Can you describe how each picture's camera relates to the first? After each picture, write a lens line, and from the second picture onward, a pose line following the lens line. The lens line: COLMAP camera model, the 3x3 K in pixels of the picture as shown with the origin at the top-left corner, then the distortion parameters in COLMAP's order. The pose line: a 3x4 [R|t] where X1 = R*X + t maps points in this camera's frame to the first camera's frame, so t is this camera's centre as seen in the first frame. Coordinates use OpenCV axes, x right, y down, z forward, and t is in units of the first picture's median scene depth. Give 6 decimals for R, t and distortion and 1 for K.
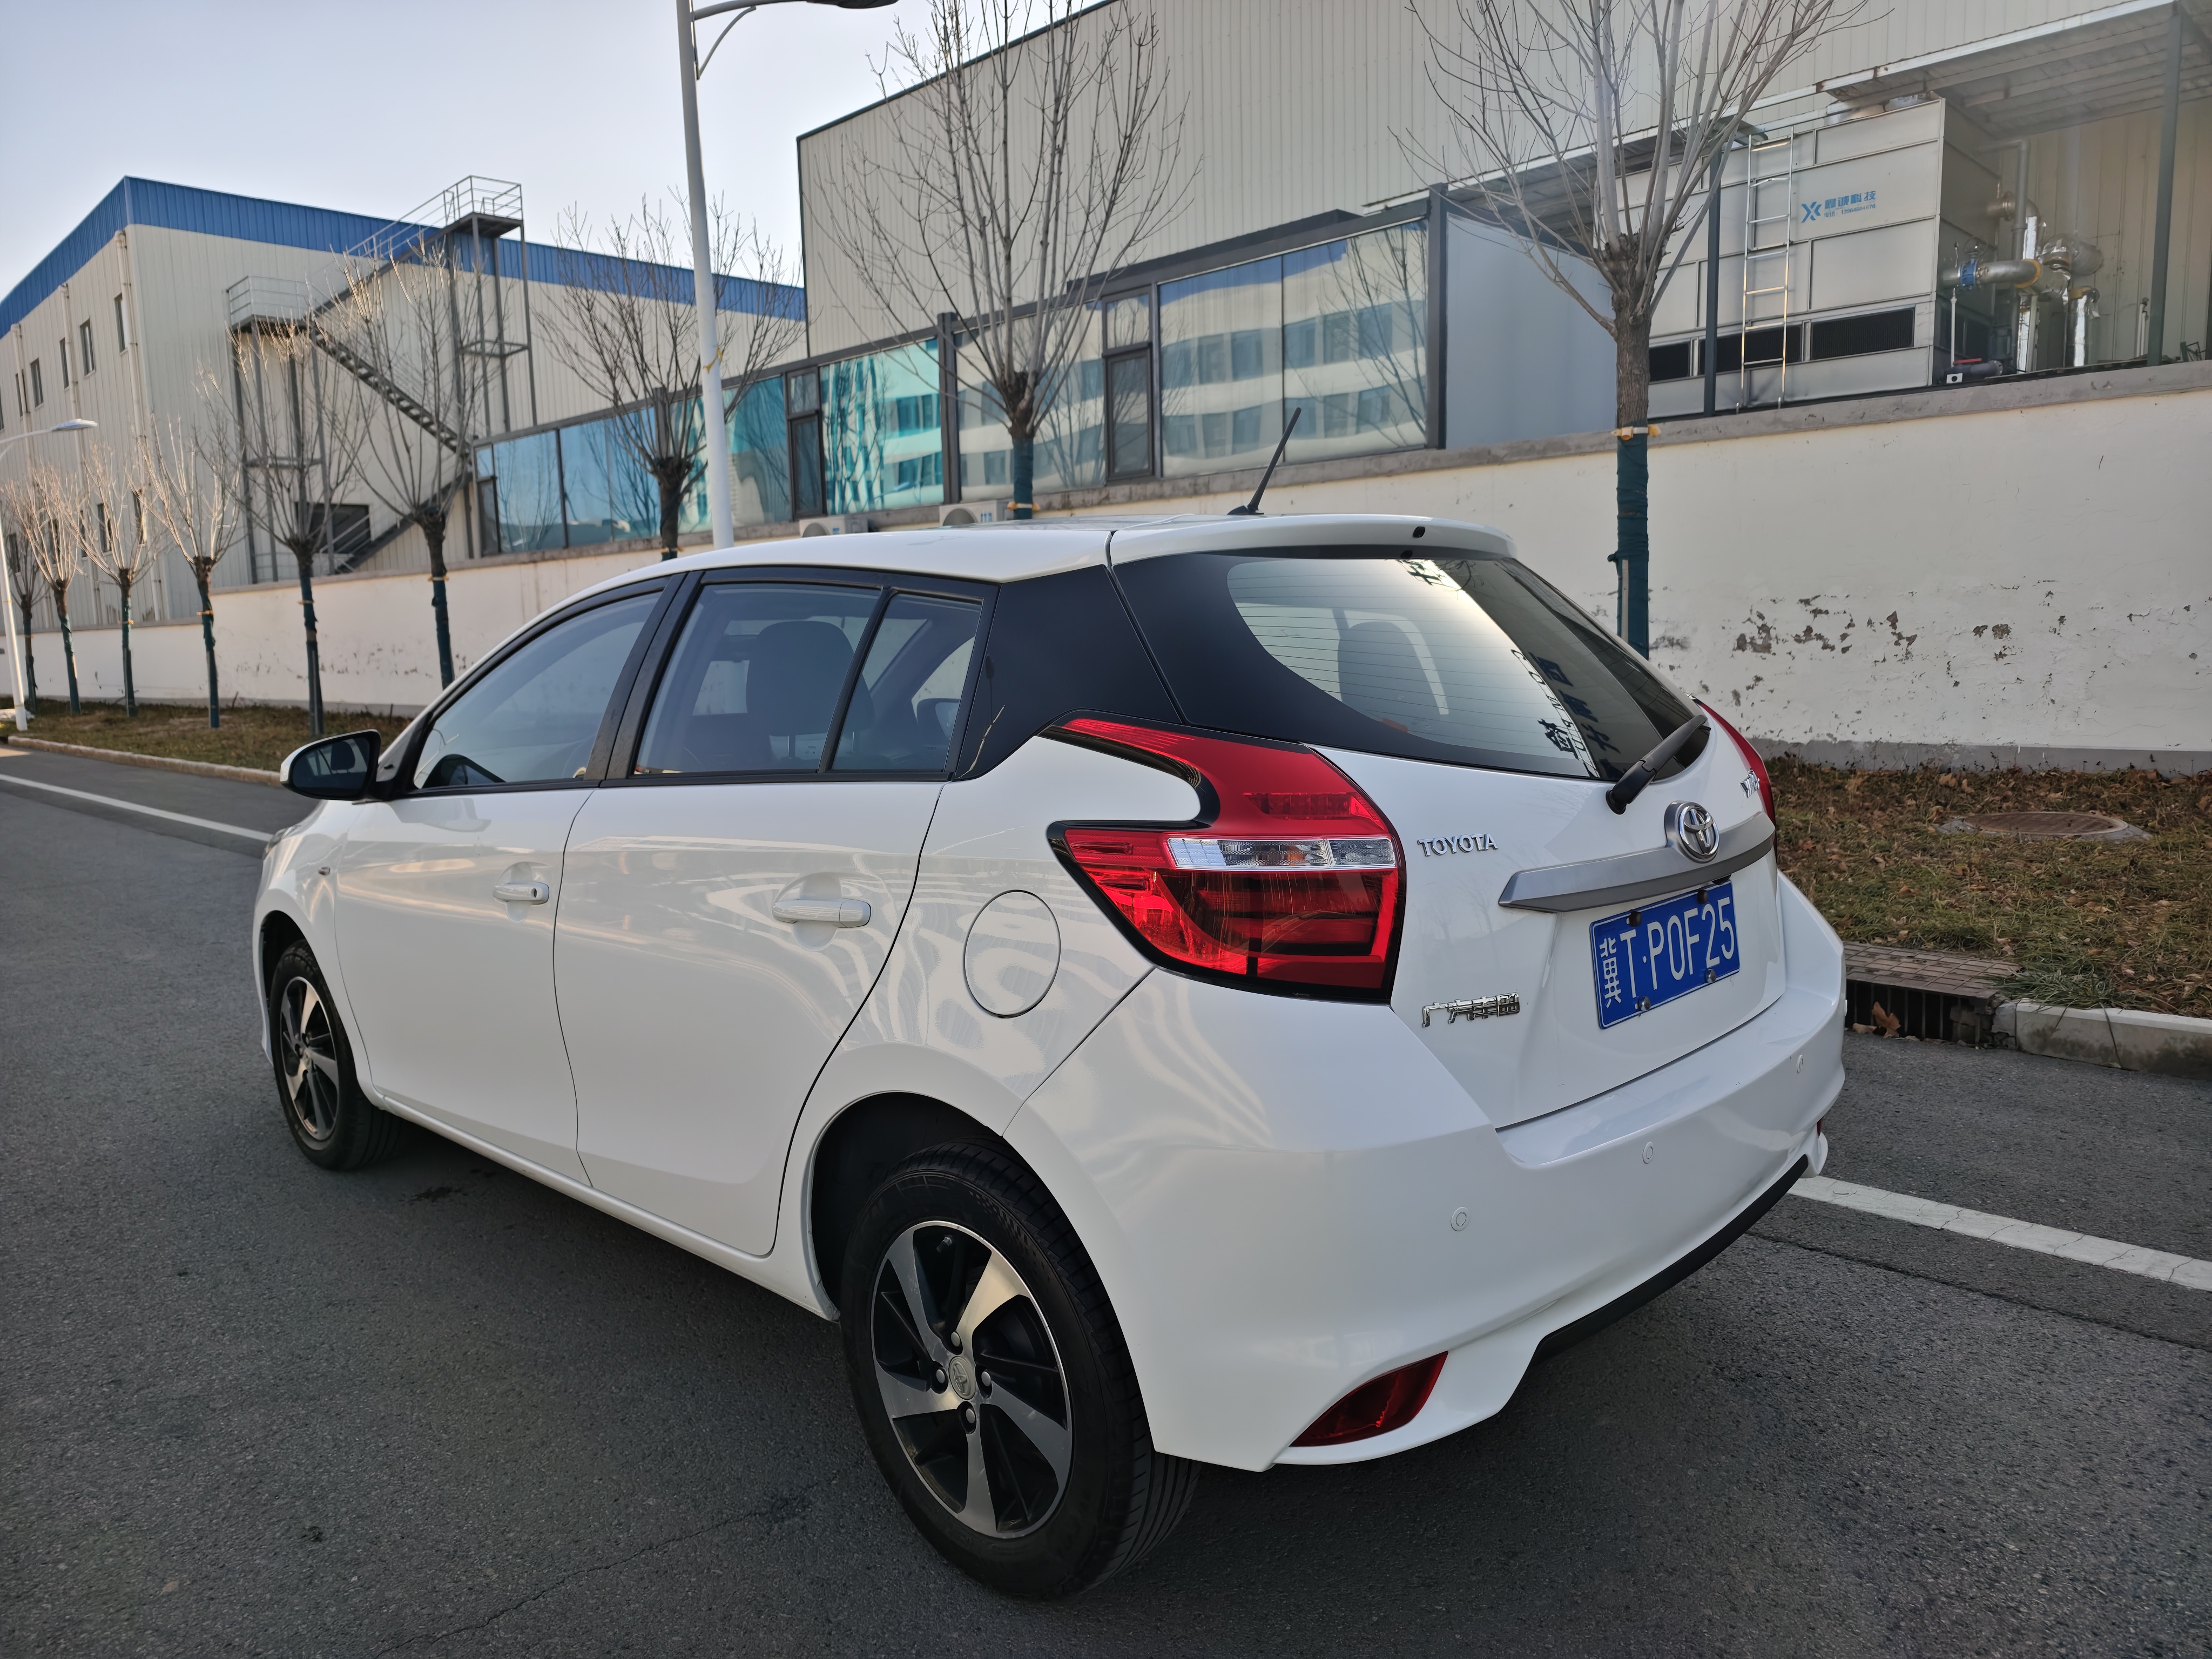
lens RADIAL K [[1470.6, 0, 1103.9], [0, 1470.6, 831.7], [0, 0, 1]] dist [0.045835, -0.041689]
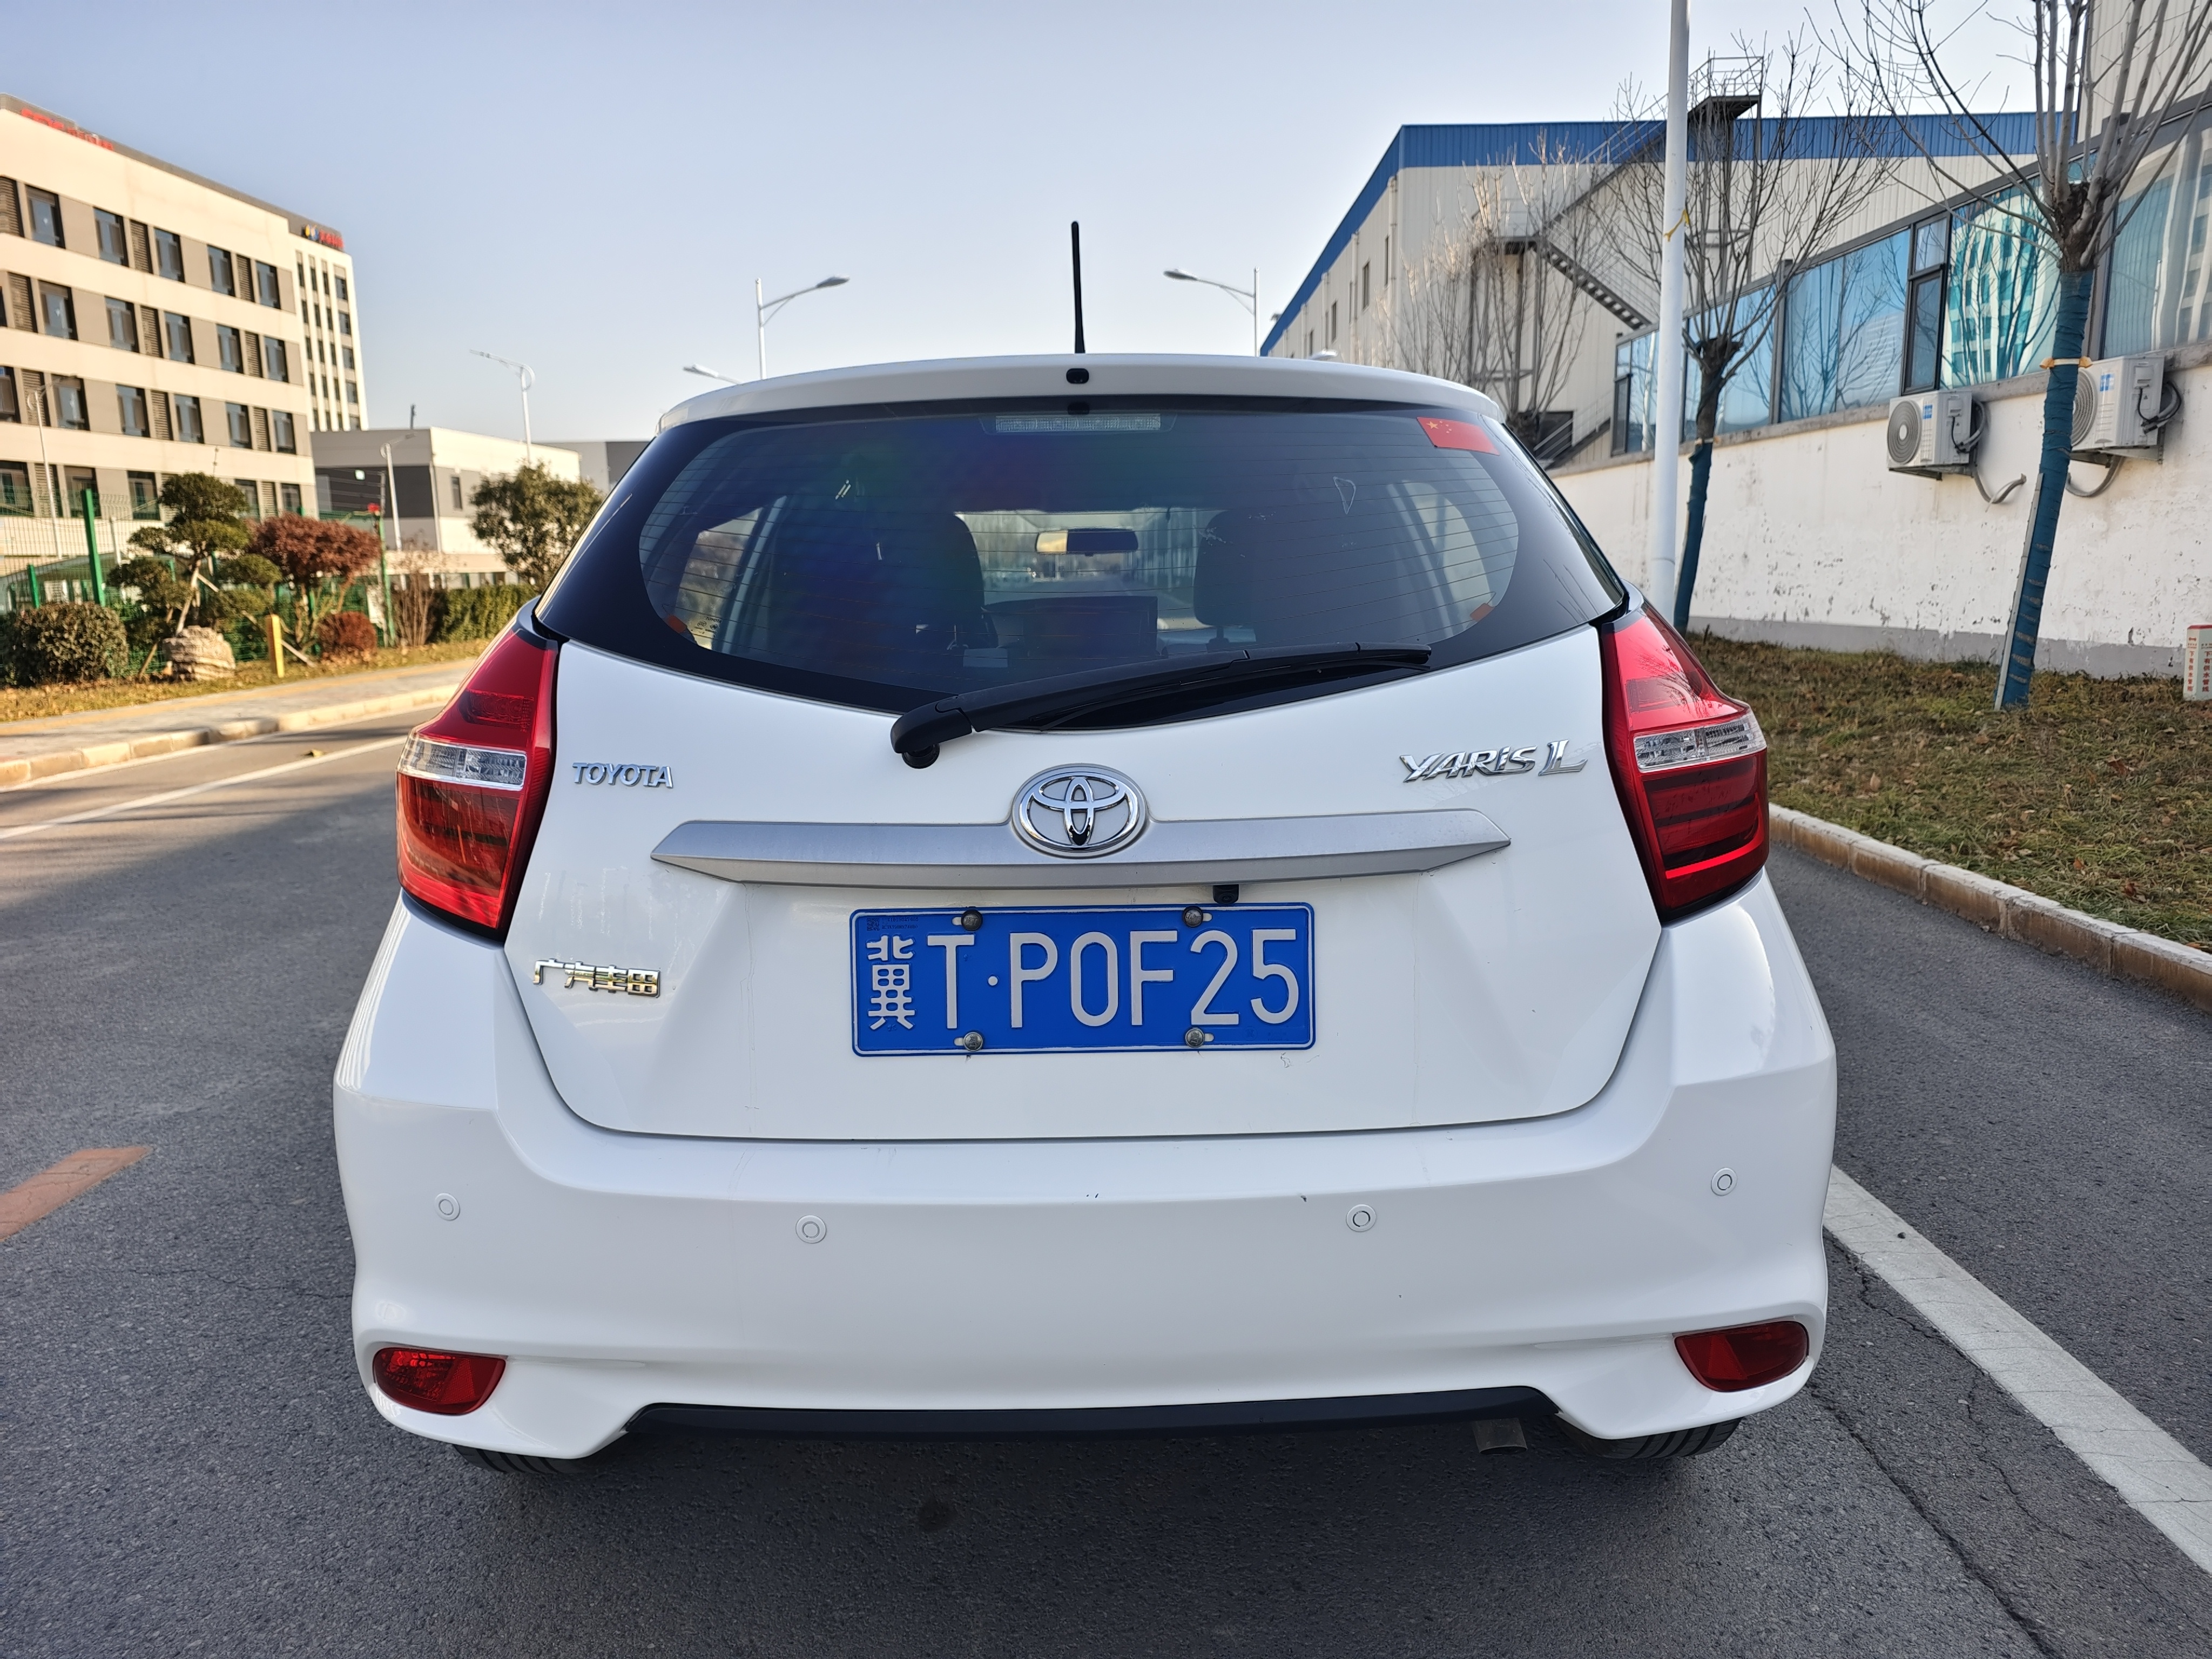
lens RADIAL K [[1470.6, 0, 1103.9], [0, 1470.6, 831.7], [0, 0, 1]] dist [0.045835, -0.041689]
pose [[0.719565, 0.141852, -0.679783, 0.087126], [-0.097580, 0.989856, 0.103266, -0.006027], [0.687535, -0.007973, 0.726107, 0.053839]]
